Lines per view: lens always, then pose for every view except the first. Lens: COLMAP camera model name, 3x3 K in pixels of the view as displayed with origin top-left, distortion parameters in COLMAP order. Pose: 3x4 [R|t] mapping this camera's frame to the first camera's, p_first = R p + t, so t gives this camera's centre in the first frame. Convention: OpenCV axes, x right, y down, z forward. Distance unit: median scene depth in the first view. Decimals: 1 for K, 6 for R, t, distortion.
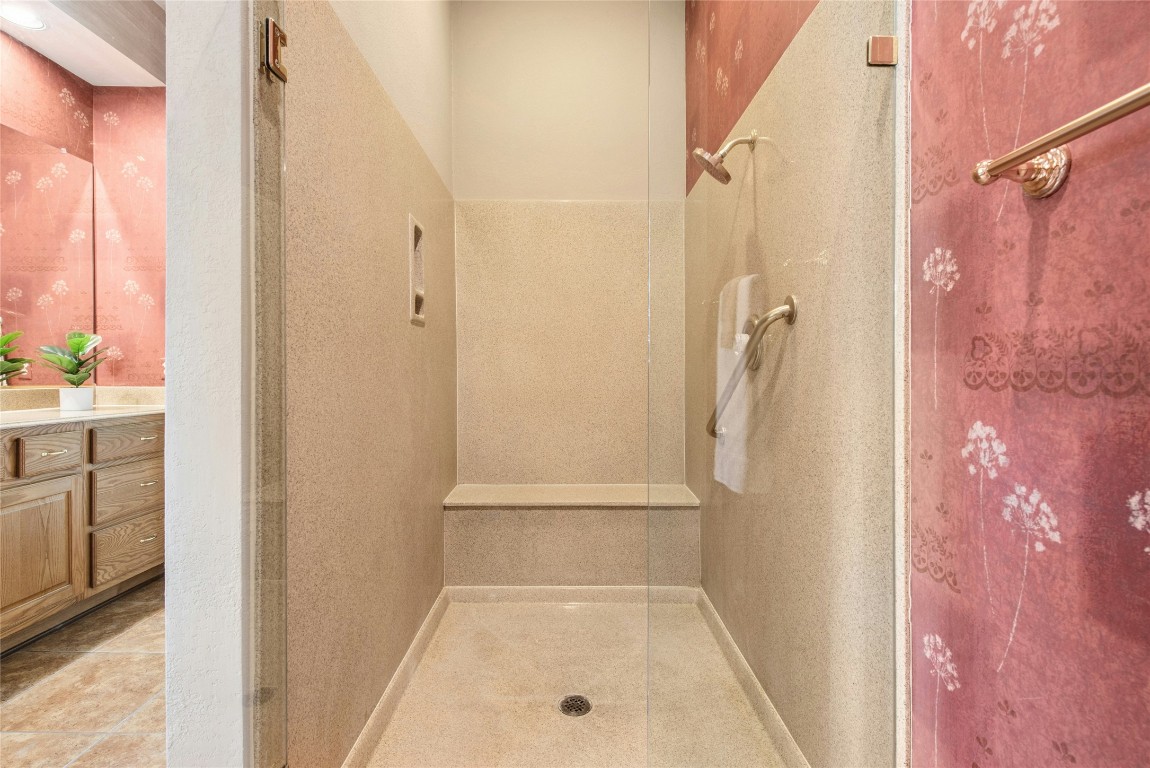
lens RADIAL K [[485.5, 0, 578.7], [0, 485.5, 379.7], [0, 0, 1]] dist [-0.001116, -0.000058]
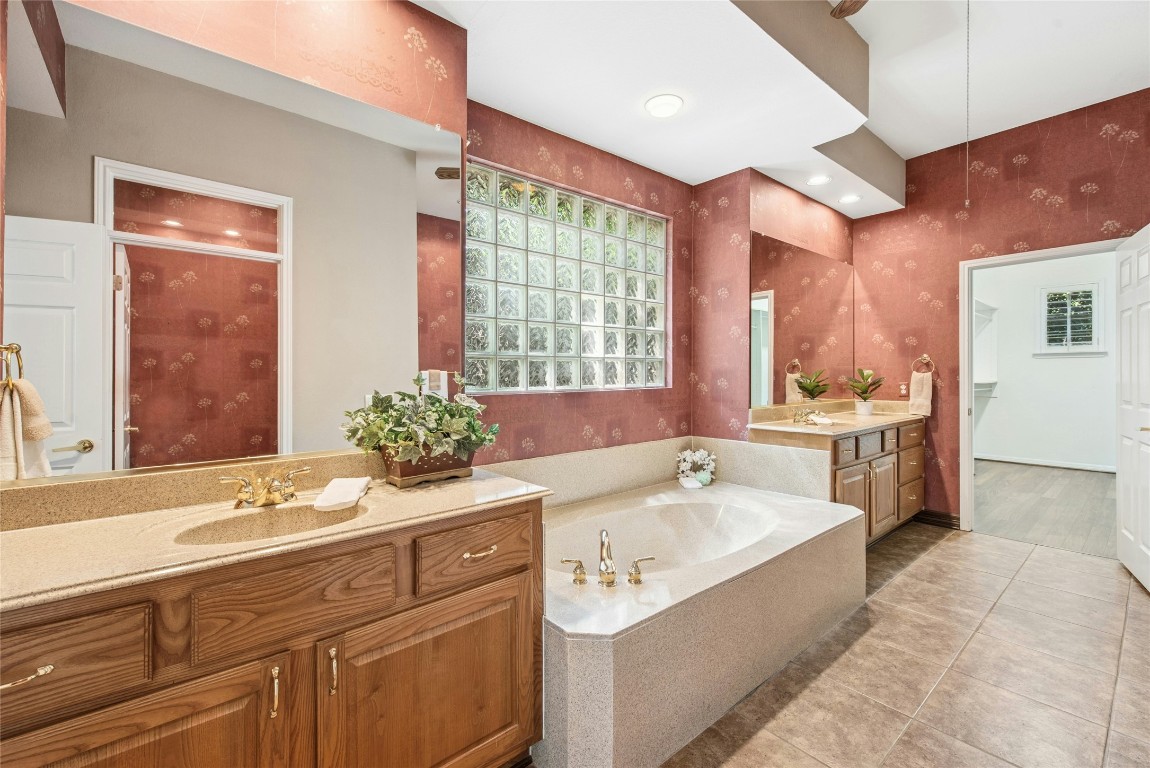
lens RADIAL K [[485.5, 0, 567.6], [0, 485.5, 375.2], [0, 0, 1]] dist [-0.001116, -0.000058]
pose [[0.668198, -0.001803, -0.743982, -0.419768], [-0.003589, 0.999978, -0.005648, -0.057377], [0.743975, 0.006444, 0.668176, -0.841163]]
